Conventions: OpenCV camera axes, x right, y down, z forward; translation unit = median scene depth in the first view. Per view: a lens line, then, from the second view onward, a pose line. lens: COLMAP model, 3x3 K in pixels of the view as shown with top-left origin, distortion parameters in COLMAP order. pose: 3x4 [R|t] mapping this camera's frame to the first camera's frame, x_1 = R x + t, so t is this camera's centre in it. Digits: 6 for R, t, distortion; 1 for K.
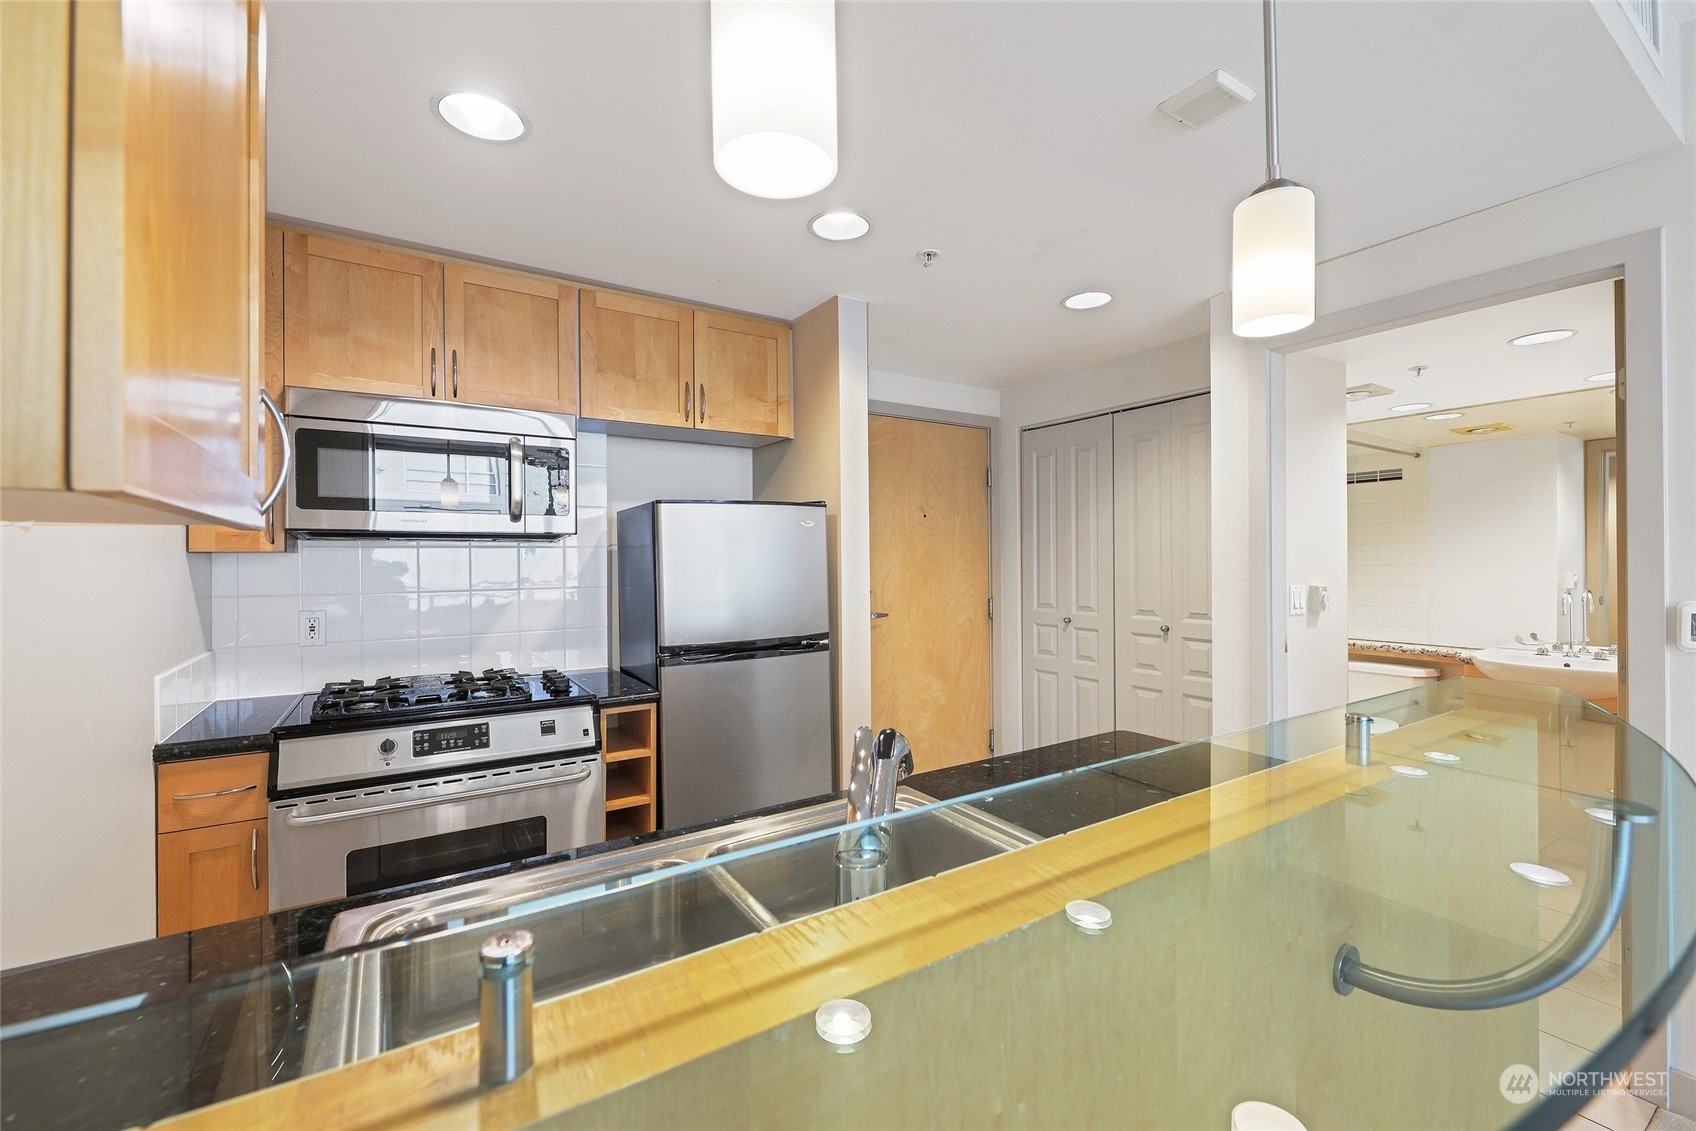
lens RADIAL K [[688.3, 0, 847.1], [0, 688.3, 552.2], [0, 0, 1]] dist [0.016074, -0.000057]
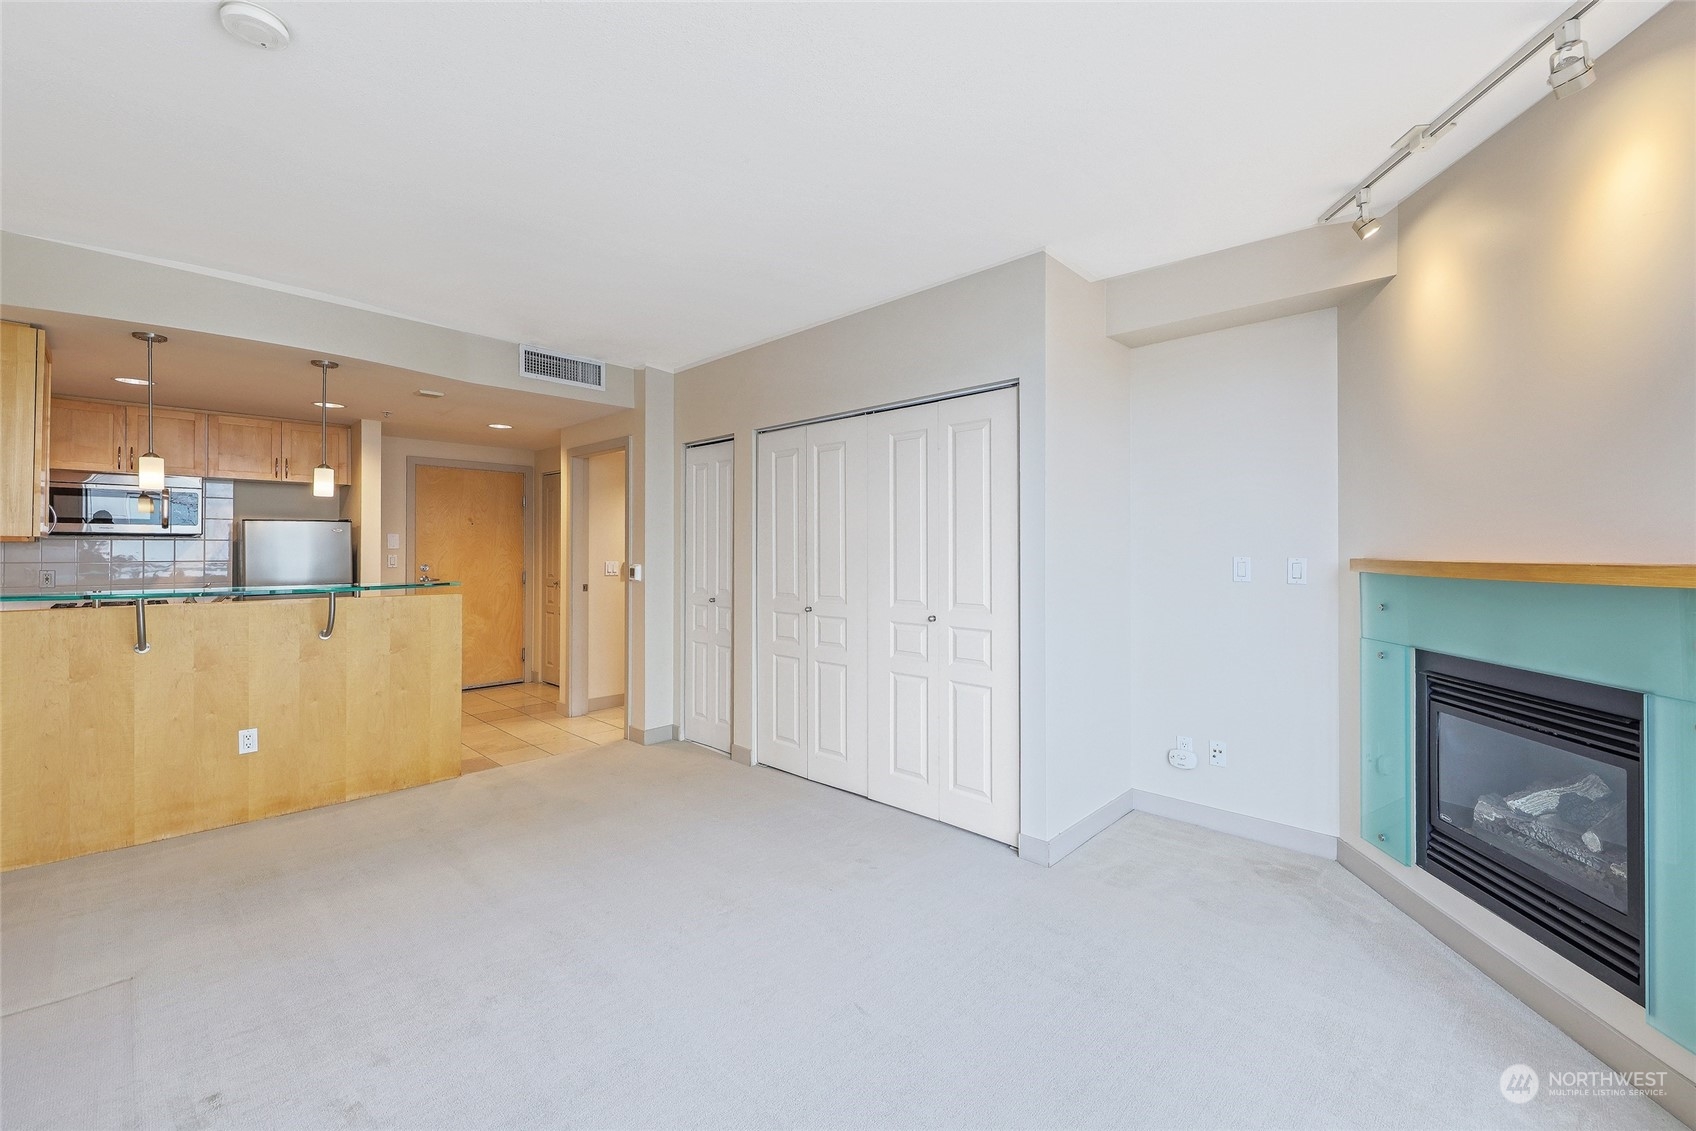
lens RADIAL K [[697.0, 0, 859.9], [0, 697.0, 545.2], [0, 0, 1]] dist [-0.000574, -0.000554]
pose [[0.965699, 0.000887, 0.259661, 1.035421], [0.001464, 0.999960, -0.008860, 0.030929], [-0.259659, 0.008937, 0.965659, -1.637895]]
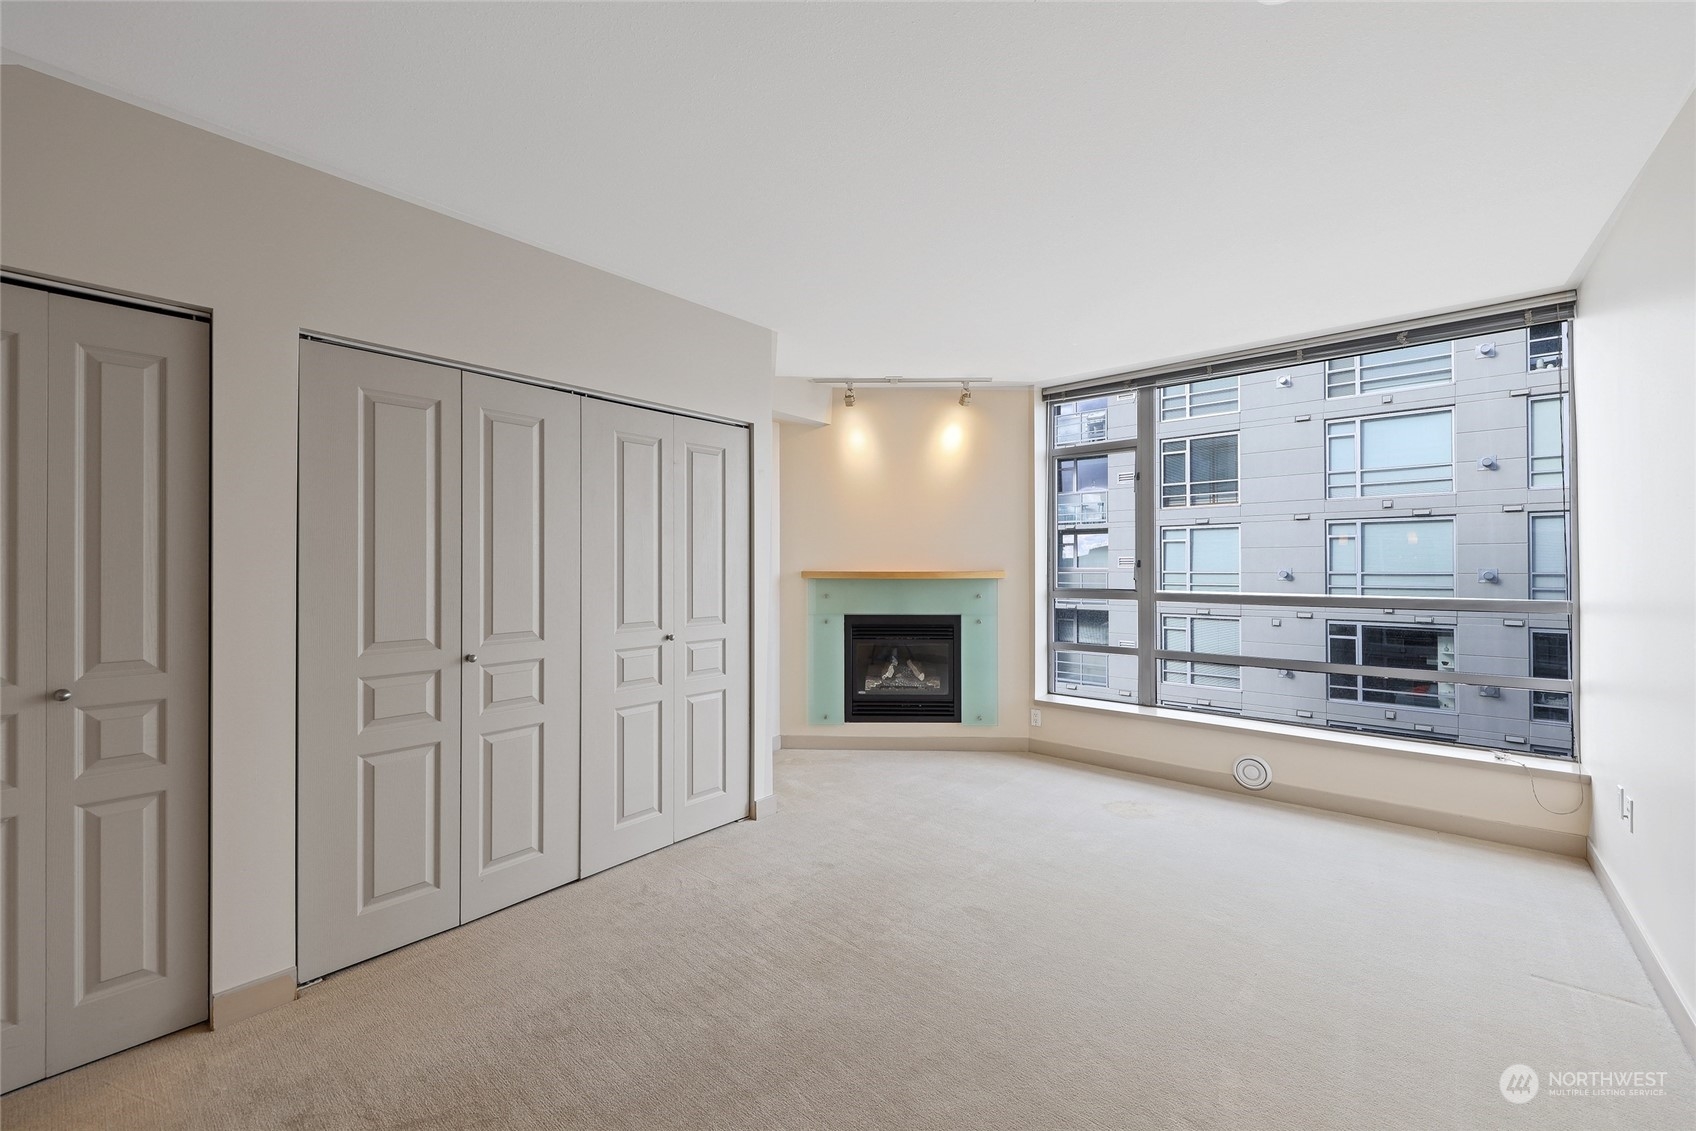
lens RADIAL K [[682.5, 0, 848.0], [0, 682.5, 565.5], [0, 0, 1]] dist [-0.000086, -0.000192]
pose [[-0.323699, 0.002757, 0.946156, -3.922676], [0.005121, 0.999986, -0.001162, 0.031129], [-0.946146, 0.004469, -0.323708, 6.638636]]
